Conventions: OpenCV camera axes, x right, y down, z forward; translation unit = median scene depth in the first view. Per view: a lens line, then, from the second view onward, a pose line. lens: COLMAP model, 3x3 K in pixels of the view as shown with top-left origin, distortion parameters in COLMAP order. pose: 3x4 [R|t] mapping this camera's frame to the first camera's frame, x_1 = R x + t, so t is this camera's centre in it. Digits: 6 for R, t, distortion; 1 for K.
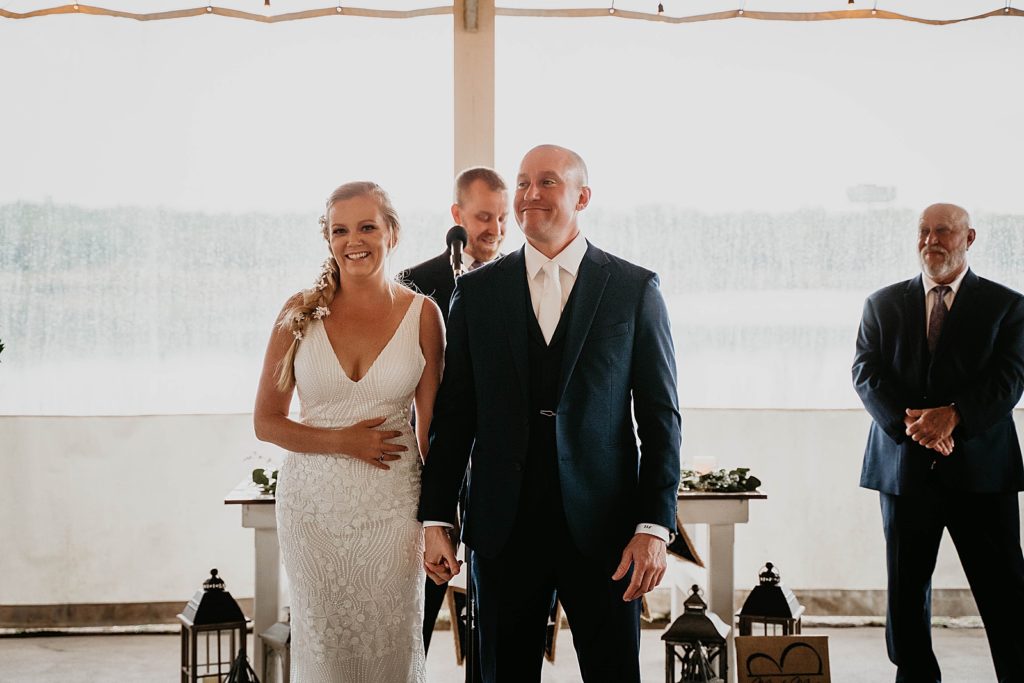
lens RADIAL K [[1687.4, 0, 511.1], [0, 1687.4, 341.4], [0, 0, 1]] dist [0.025828, 0.000000]
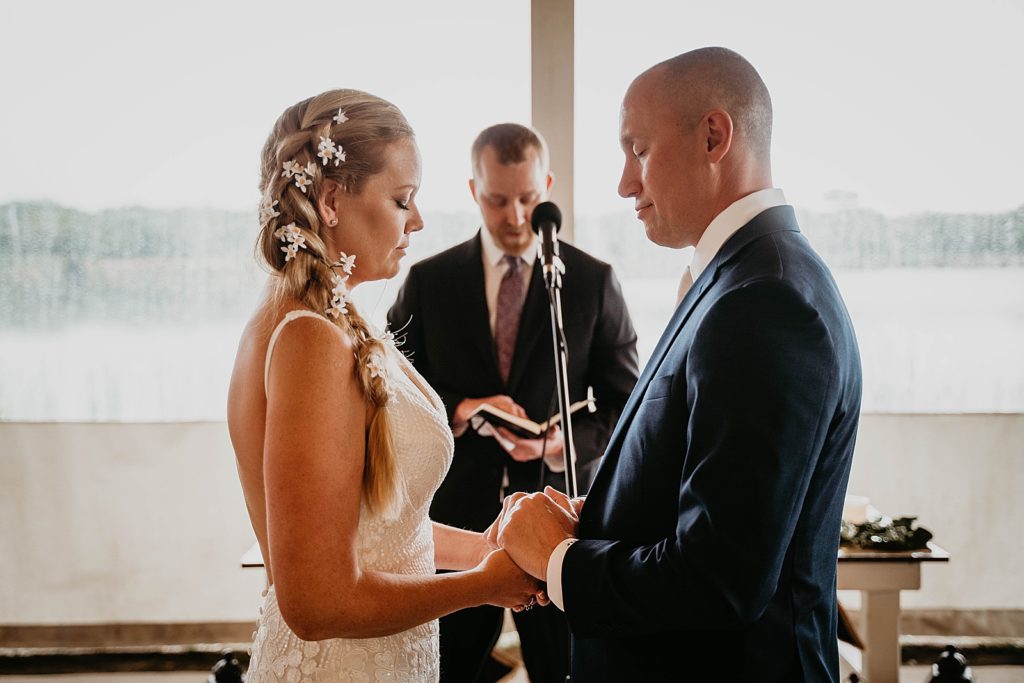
lens RADIAL K [[1359.2, 0, 513.3], [0, 1359.2, 340.4], [0, 0, 1]] dist [-0.001909, 0.000000]
pose [[0.999246, -0.000416, -0.038824, -0.020750], [0.001135, 0.999828, 0.018489, -0.018258], [0.038809, -0.018519, 0.999075, 0.368839]]
